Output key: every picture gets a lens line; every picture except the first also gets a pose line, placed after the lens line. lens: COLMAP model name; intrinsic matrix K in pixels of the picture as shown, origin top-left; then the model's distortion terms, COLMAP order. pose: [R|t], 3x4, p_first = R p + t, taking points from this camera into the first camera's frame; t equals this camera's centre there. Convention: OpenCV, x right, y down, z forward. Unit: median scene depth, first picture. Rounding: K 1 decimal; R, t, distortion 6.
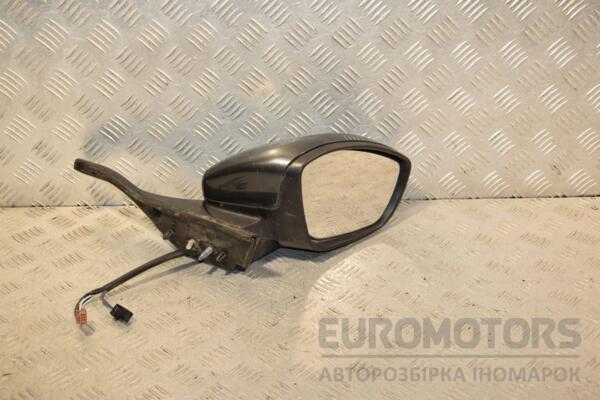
lens RADIAL K [[883.6, 0, 301.0], [0, 883.6, 198.5], [0, 0, 1]] dist [0.135527, 0.000000]
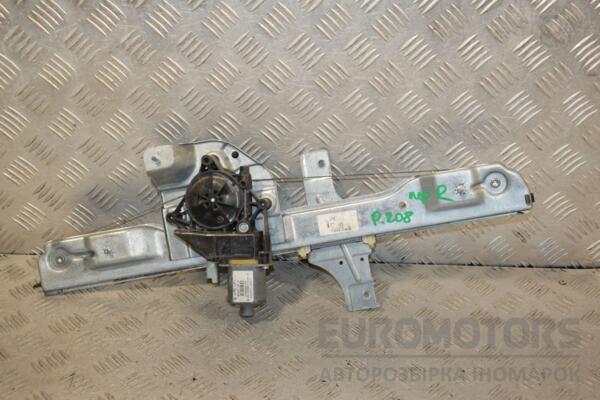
lens RADIAL K [[883.6, 0, 301.2], [0, 883.6, 201.6], [0, 0, 1]] dist [0.135527, 0.000000]
pose [[0.996872, 0.043446, -0.066024, 0.139789], [-0.042993, 0.999041, 0.008258, -0.070715], [0.066320, -0.005394, 0.997784, 0.124177]]
